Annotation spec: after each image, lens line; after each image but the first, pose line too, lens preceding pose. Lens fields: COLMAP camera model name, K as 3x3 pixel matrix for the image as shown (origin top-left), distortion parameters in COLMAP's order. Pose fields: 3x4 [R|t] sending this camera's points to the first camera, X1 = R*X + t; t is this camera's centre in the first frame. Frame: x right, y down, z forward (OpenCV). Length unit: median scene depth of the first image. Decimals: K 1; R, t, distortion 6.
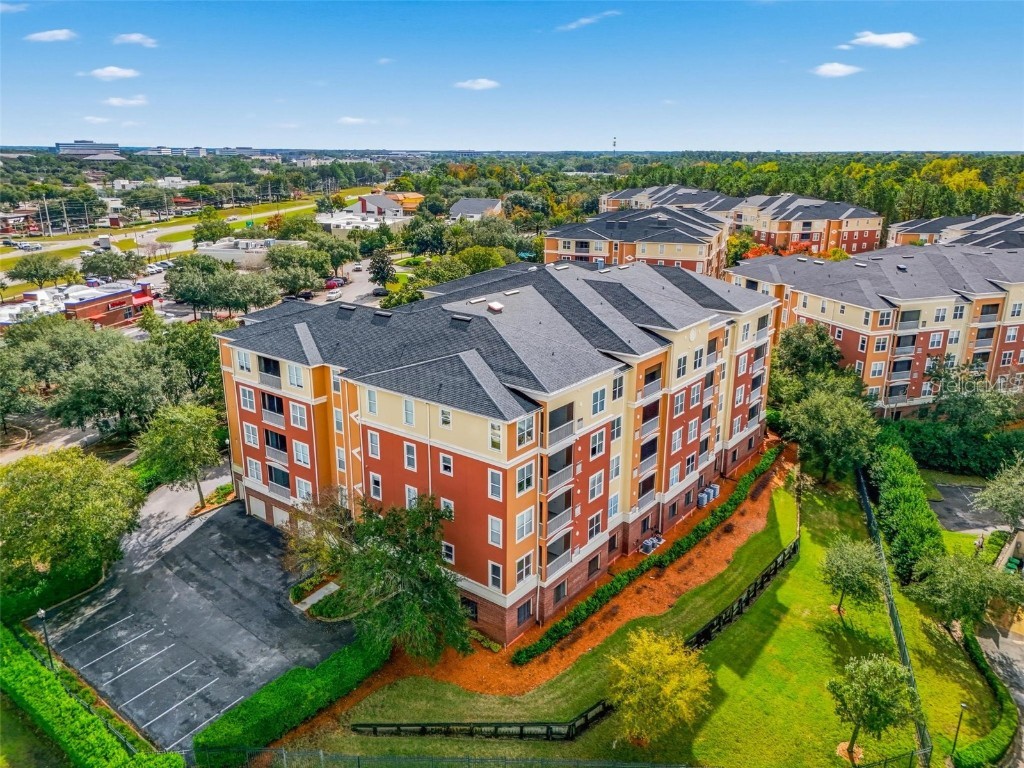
lens RADIAL K [[750.2, 0, 514.5], [0, 750.2, 376.5], [0, 0, 1]] dist [0.098394, -0.107207]
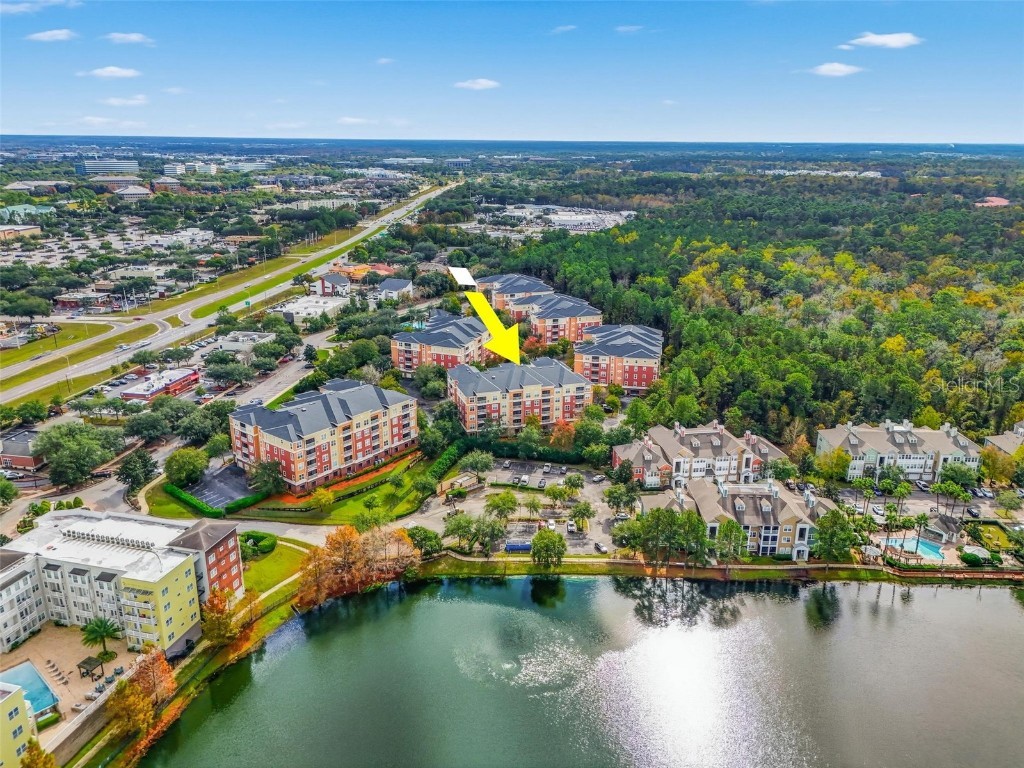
lens RADIAL K [[750.2, 0, 514.5], [0, 750.2, 376.5], [0, 0, 1]] dist [0.098394, -0.107207]
pose [[0.999917, 0.008137, -0.010002, 1.015181], [-0.007964, 0.999821, 0.017159, -0.318852], [0.010139, -0.017078, 0.999803, -2.626567]]
